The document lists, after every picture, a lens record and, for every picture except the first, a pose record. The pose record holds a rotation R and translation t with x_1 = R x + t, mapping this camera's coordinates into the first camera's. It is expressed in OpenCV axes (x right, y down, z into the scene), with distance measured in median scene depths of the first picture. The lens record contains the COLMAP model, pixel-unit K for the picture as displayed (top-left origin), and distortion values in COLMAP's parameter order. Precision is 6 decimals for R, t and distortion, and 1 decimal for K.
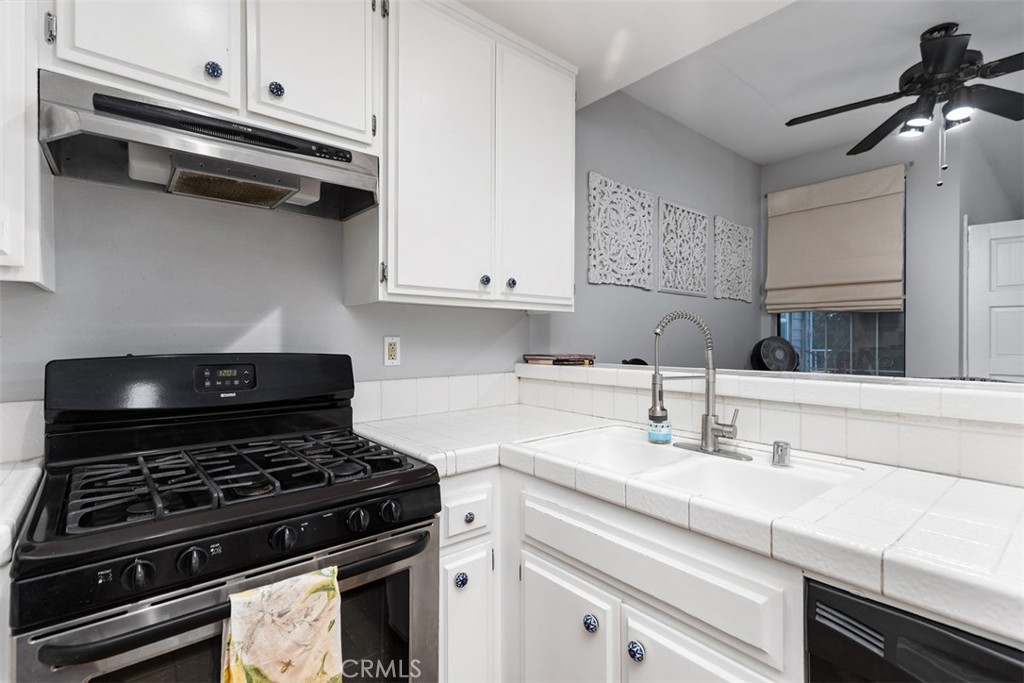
lens RADIAL K [[463.7, 0, 512.0], [0, 463.7, 341.5], [0, 0, 1]] dist [0.009593, -0.001594]
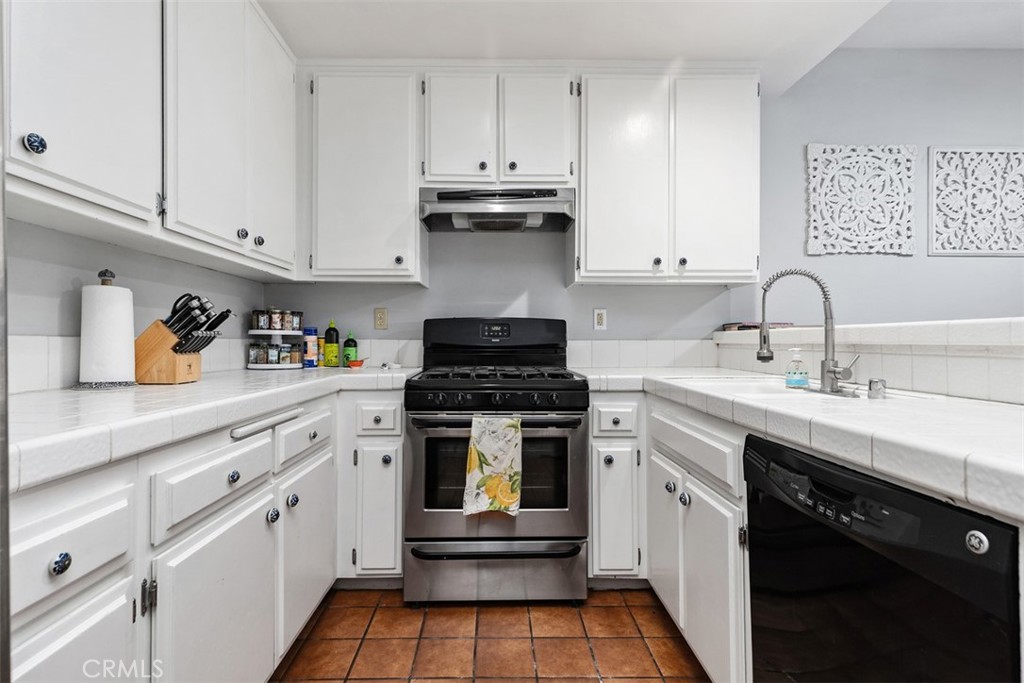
lens RADIAL K [[463.7, 0, 512.0], [0, 463.7, 341.5], [0, 0, 1]] dist [0.009593, -0.001594]
pose [[0.785127, 0.001068, -0.619333, 0.454261], [-0.001929, 0.999998, -0.000721, 0.100901], [0.619331, 0.001761, 0.785128, -0.302163]]
